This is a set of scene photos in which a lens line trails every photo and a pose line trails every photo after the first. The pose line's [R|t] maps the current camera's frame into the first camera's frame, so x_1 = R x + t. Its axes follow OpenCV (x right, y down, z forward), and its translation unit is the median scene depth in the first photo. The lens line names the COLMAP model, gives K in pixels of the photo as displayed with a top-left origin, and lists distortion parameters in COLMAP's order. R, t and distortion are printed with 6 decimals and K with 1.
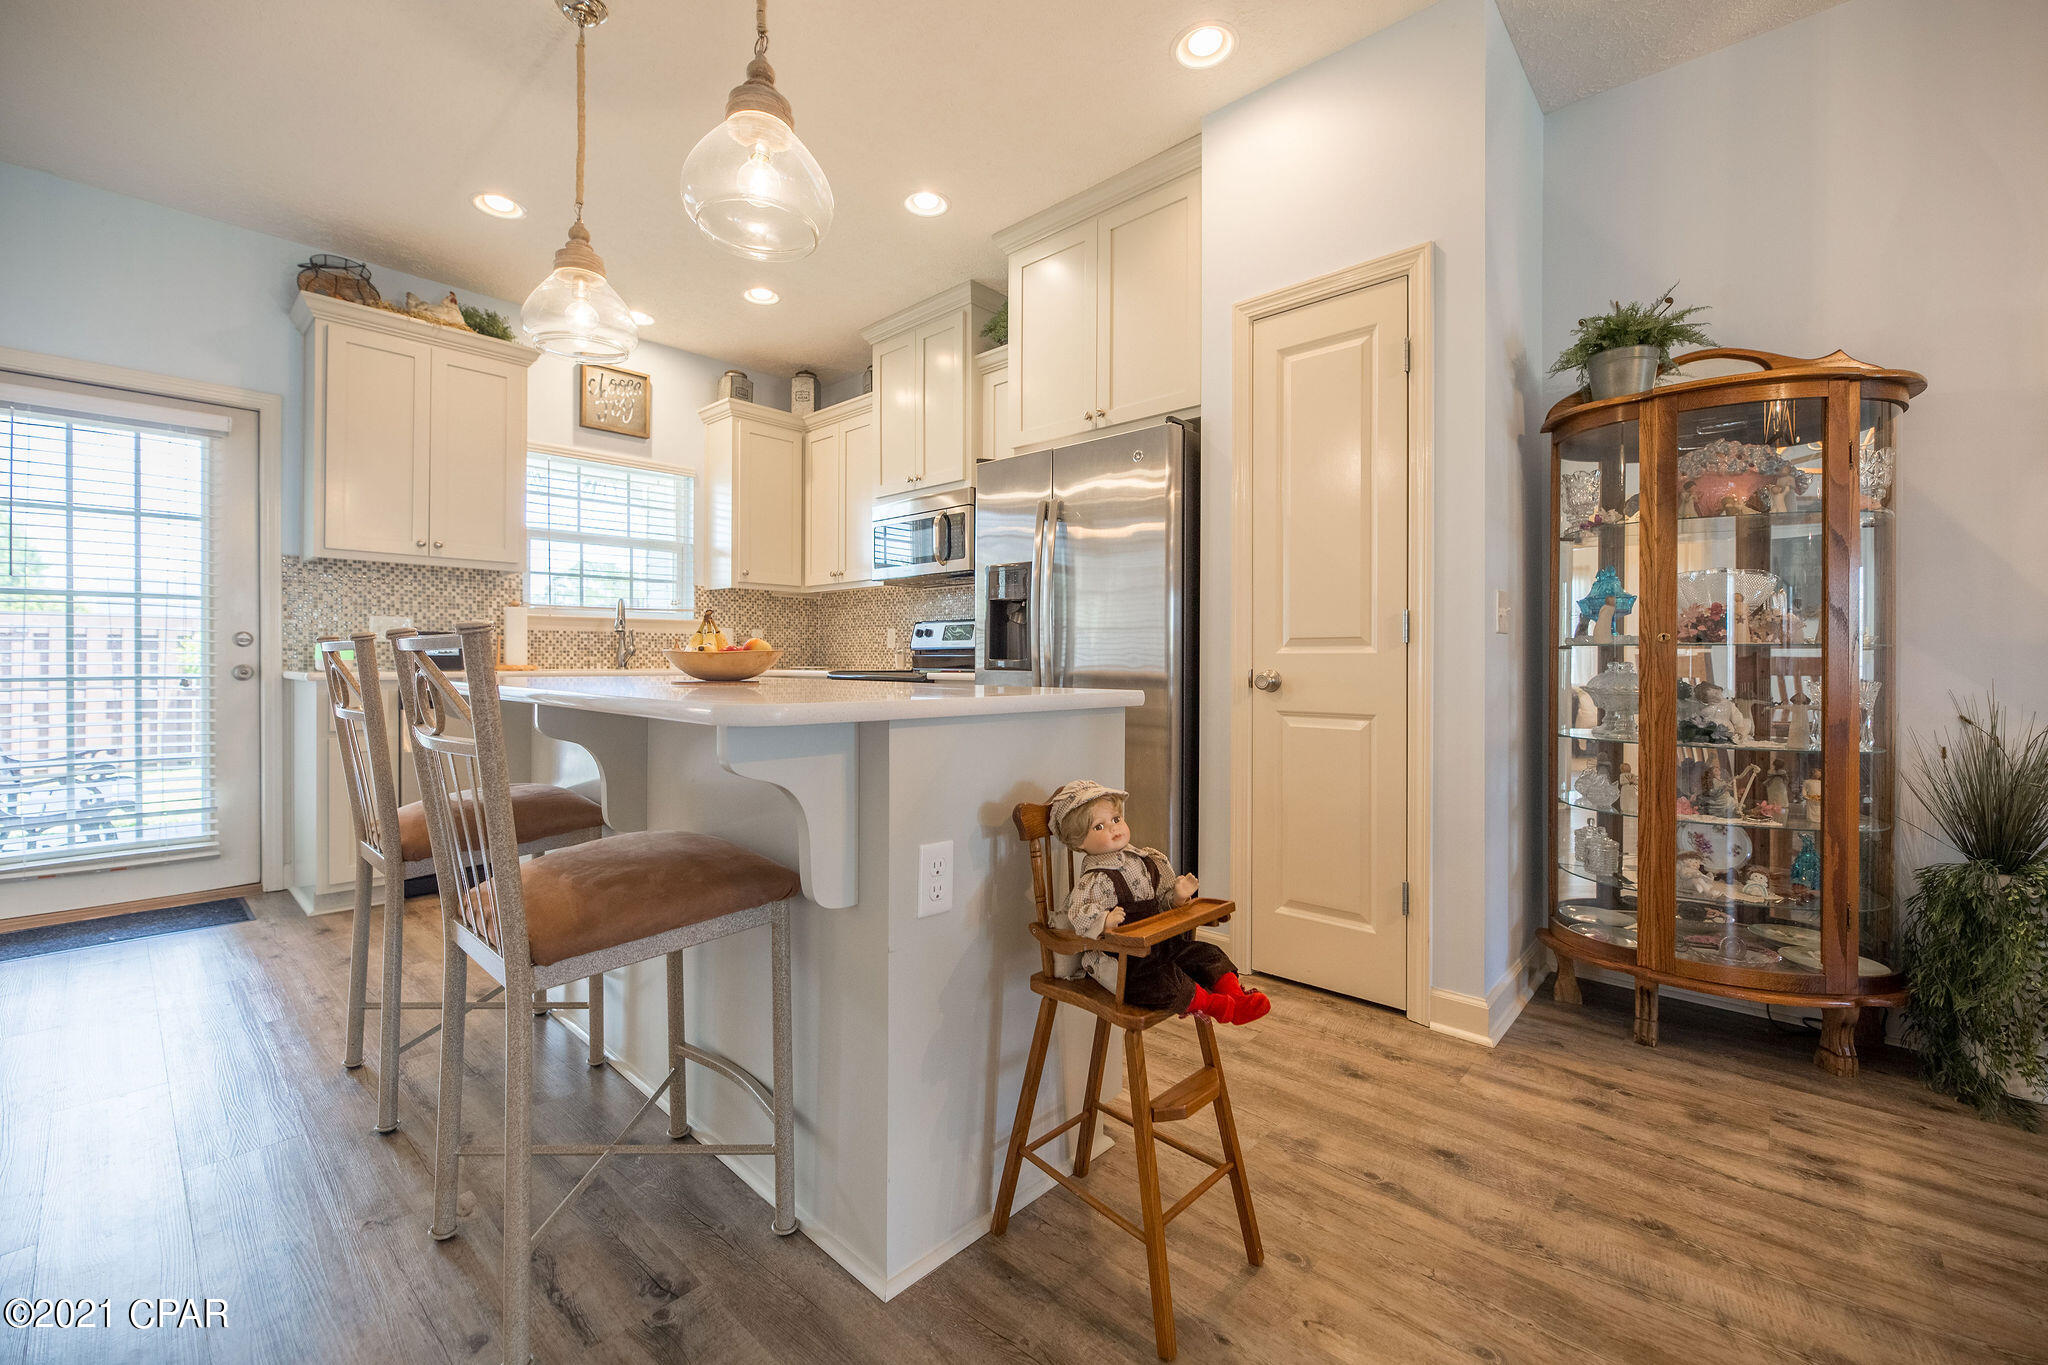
lens RADIAL K [[826.0, 0, 1025.3], [0, 826.0, 660.5], [0, 0, 1]] dist [-0.003973, -0.000409]
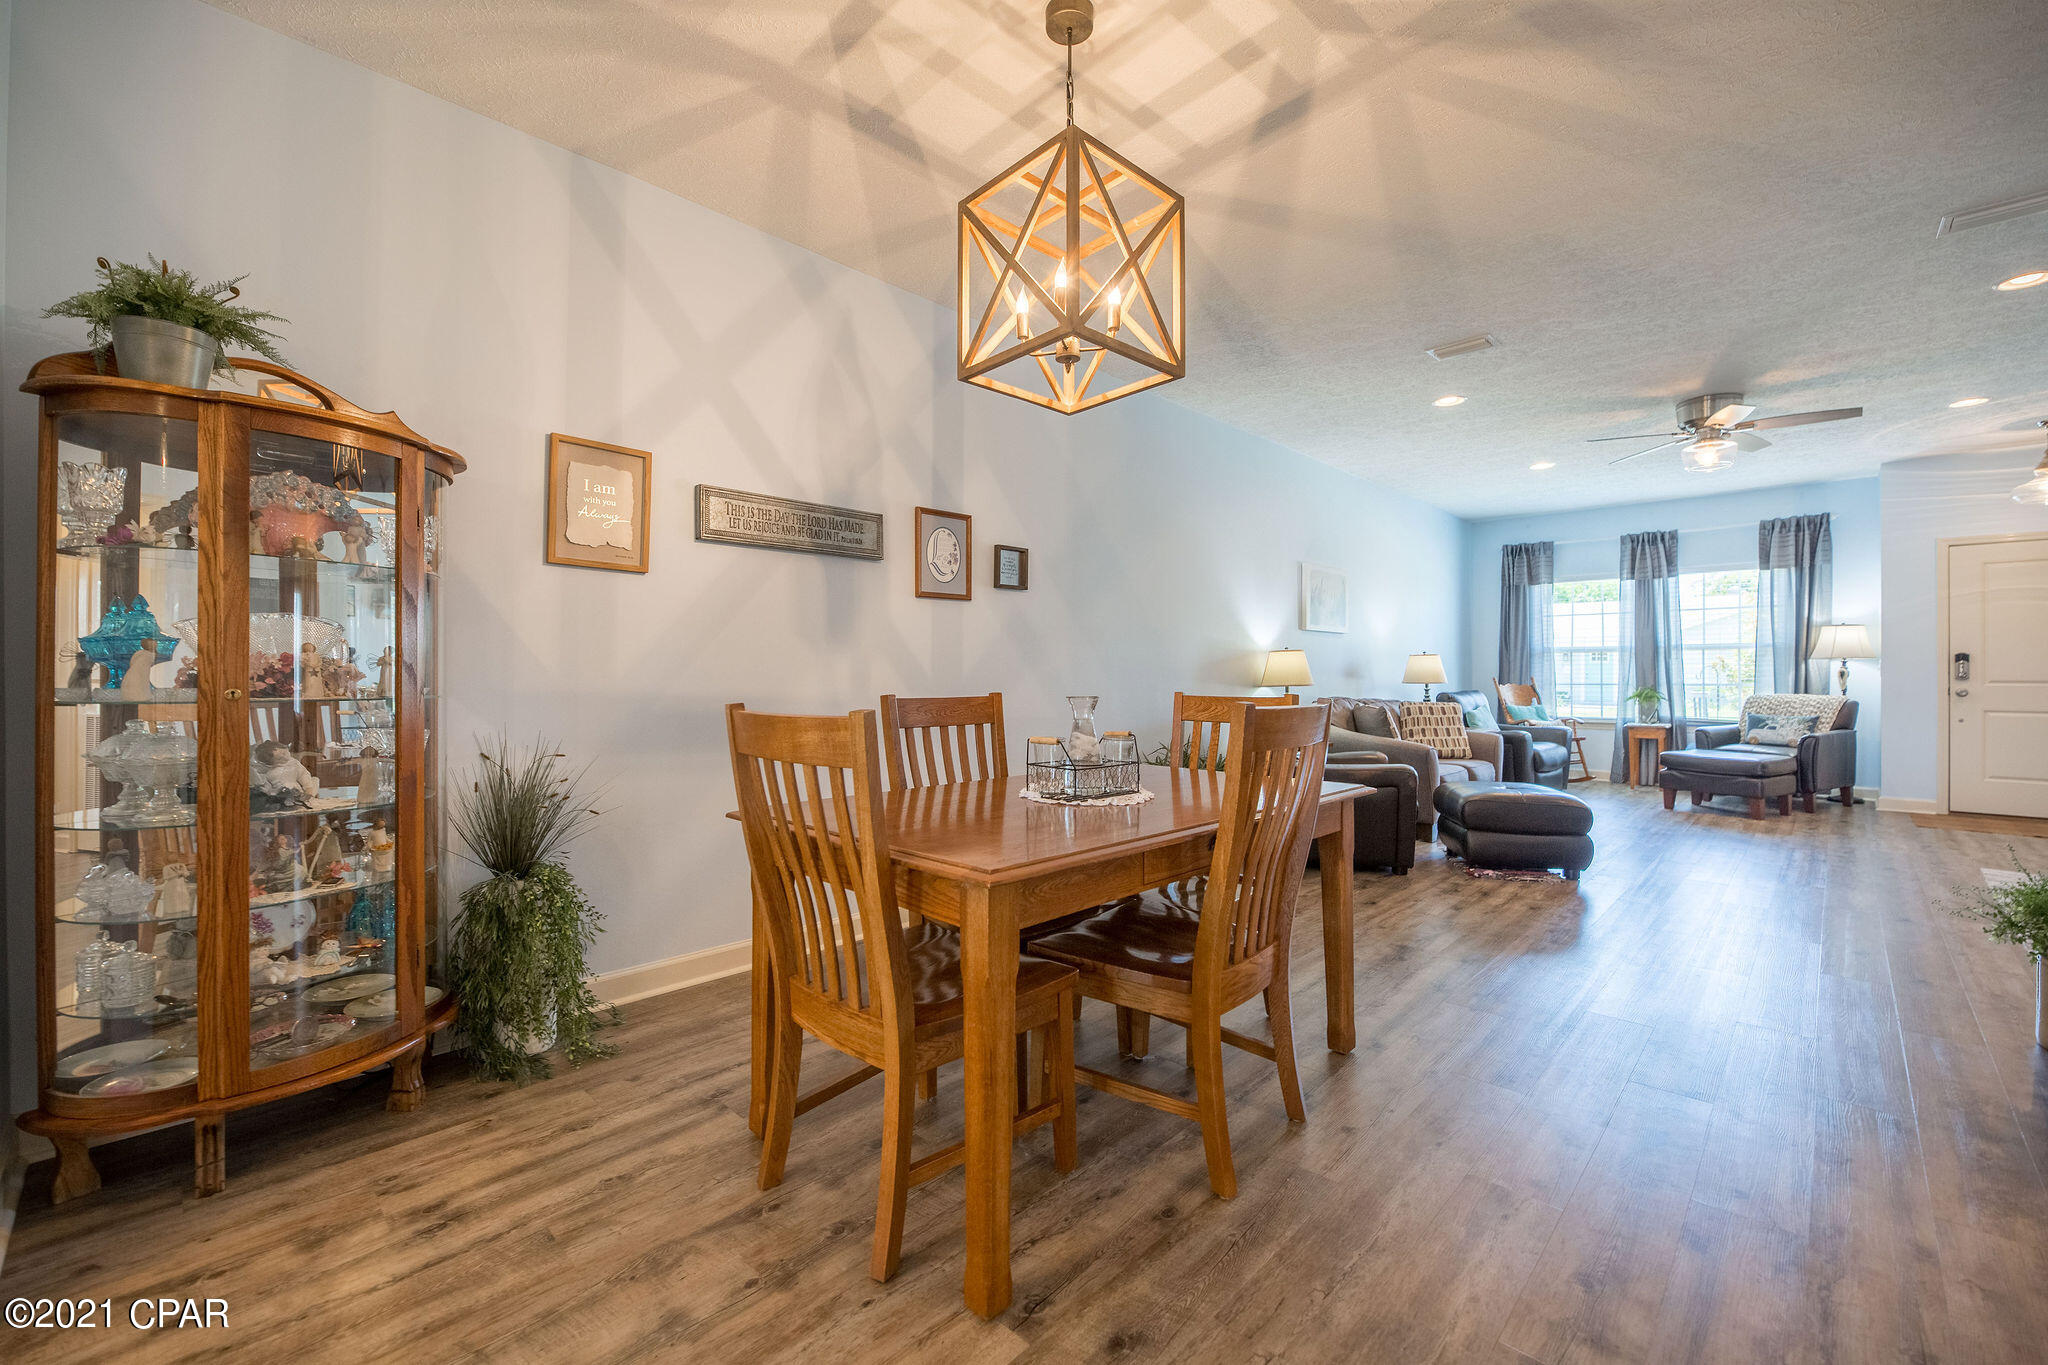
lens RADIAL K [[829.4, 0, 1026.8], [0, 829.4, 674.2], [0, 0, 1]] dist [0.002299, -0.004233]
pose [[0.034813, -0.003434, 0.999388, -0.022388], [0.000292, 0.999994, 0.003426, -0.034004], [-0.999394, 0.000173, 0.034814, 0.112707]]
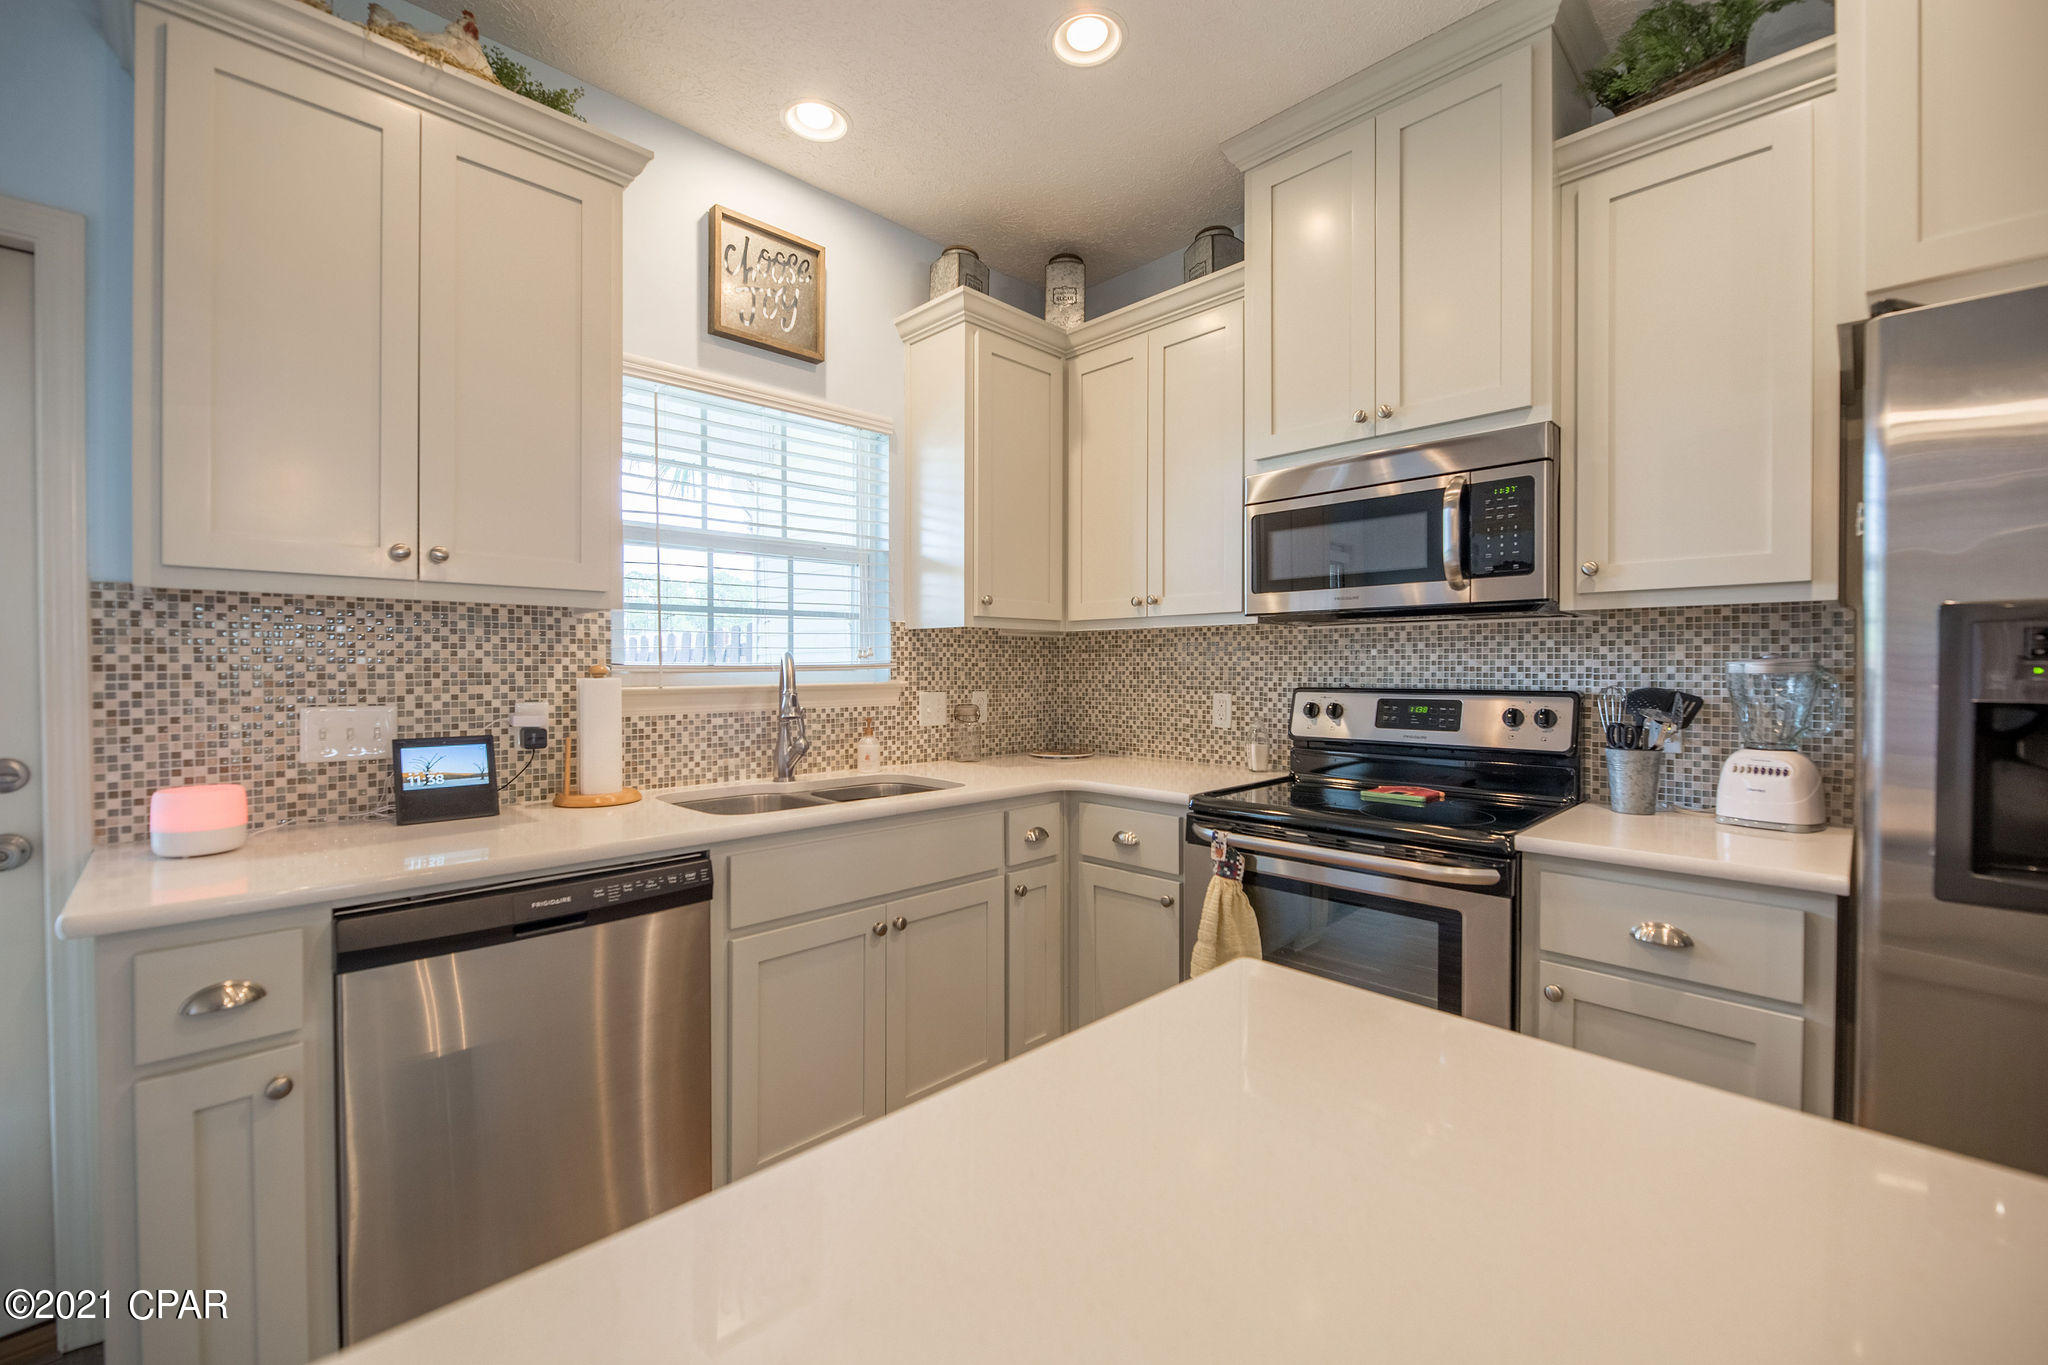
lens RADIAL K [[829.4, 0, 1026.8], [0, 829.4, 674.2], [0, 0, 1]] dist [0.002299, -0.004233]
pose [[0.998939, -0.001679, -0.046032, -0.423241], [0.002041, 0.999967, 0.007824, -0.088853], [0.046018, -0.007910, 0.998909, 0.640617]]
